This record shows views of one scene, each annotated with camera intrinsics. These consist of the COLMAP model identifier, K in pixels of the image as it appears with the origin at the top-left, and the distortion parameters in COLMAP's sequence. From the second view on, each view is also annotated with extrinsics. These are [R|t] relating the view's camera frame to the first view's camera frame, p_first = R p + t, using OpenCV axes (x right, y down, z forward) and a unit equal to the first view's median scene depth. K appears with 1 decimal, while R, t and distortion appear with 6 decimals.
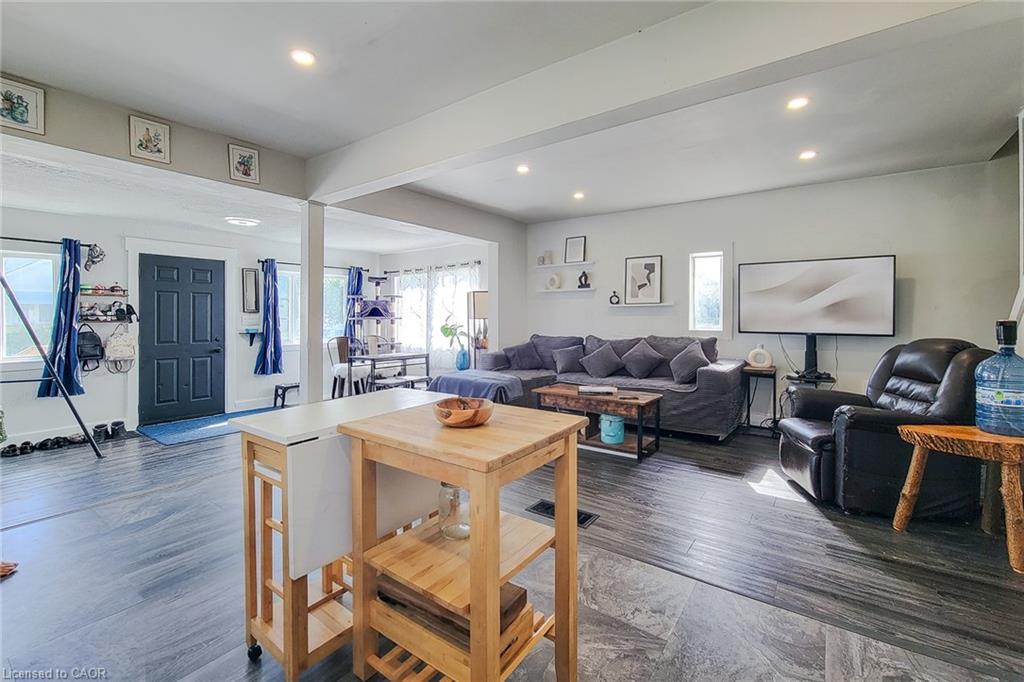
lens RADIAL K [[441.4, 0, 510.4], [0, 441.4, 316.4], [0, 0, 1]] dist [0.000455, 0.000132]
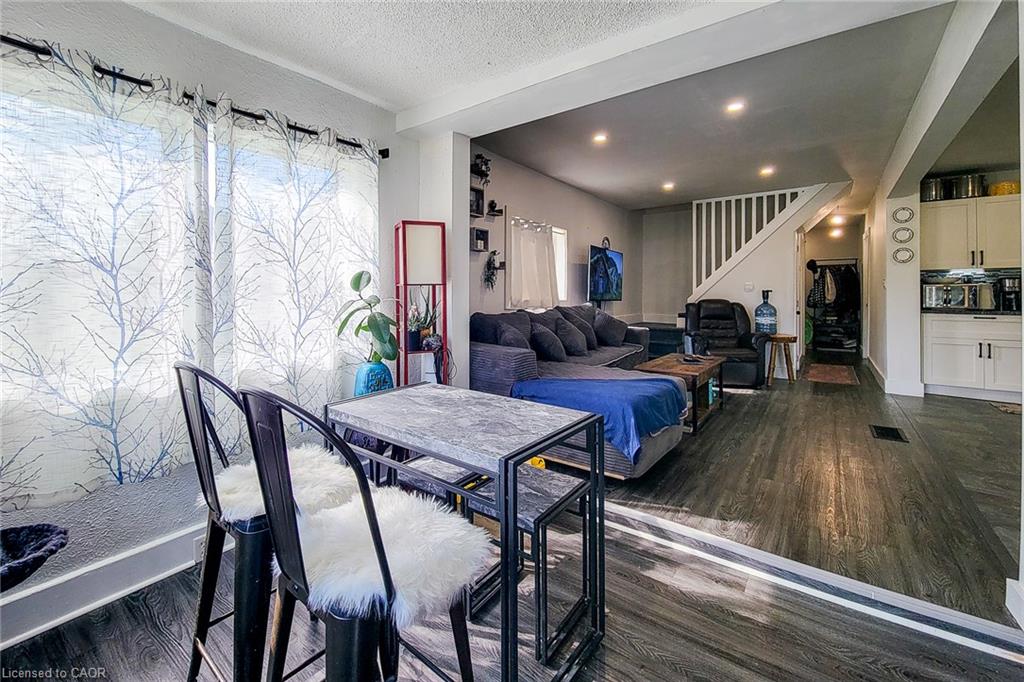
lens RADIAL K [[426.4, 0, 512.3], [0, 426.4, 291.9], [0, 0, 1]] dist [-0.001486, -0.000255]
pose [[0.008236, 0.005073, 0.999953, -1.041042], [-0.003935, 0.999980, -0.005041, 0.029395], [-0.999958, -0.003893, 0.008256, 1.884685]]
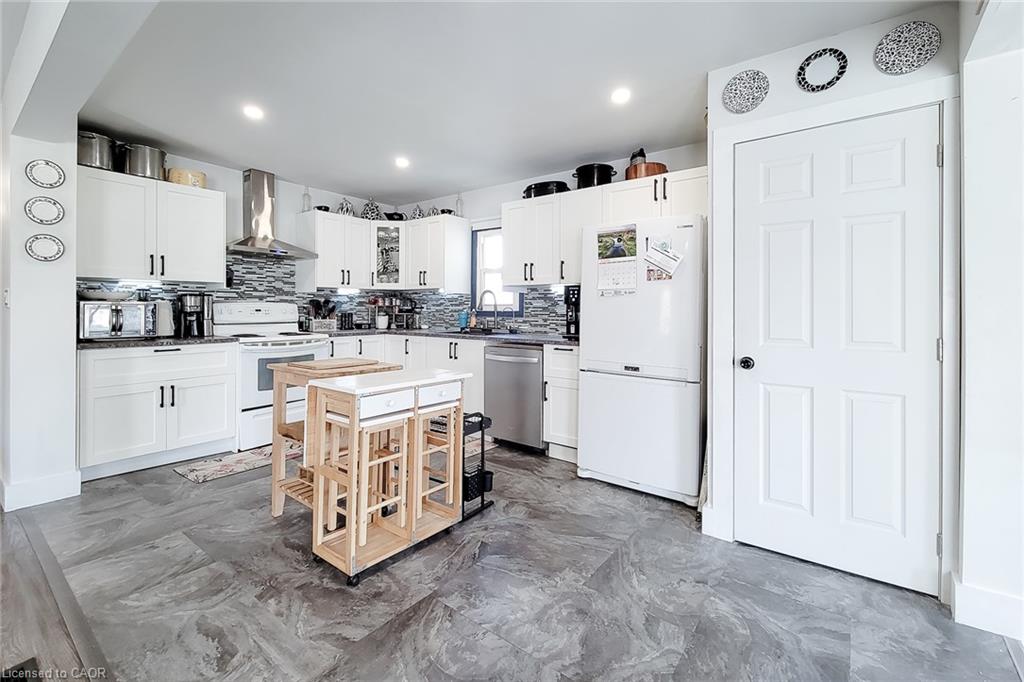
lens RADIAL K [[445.7, 0, 511.8], [0, 445.7, 306.8], [0, 0, 1]] dist [0.001700, 0.000062]
pose [[-0.999709, -0.006438, 0.023228, -0.412684], [-0.006463, 0.999979, -0.000973, -0.006267], [-0.023221, -0.001123, -0.999730, 1.327078]]
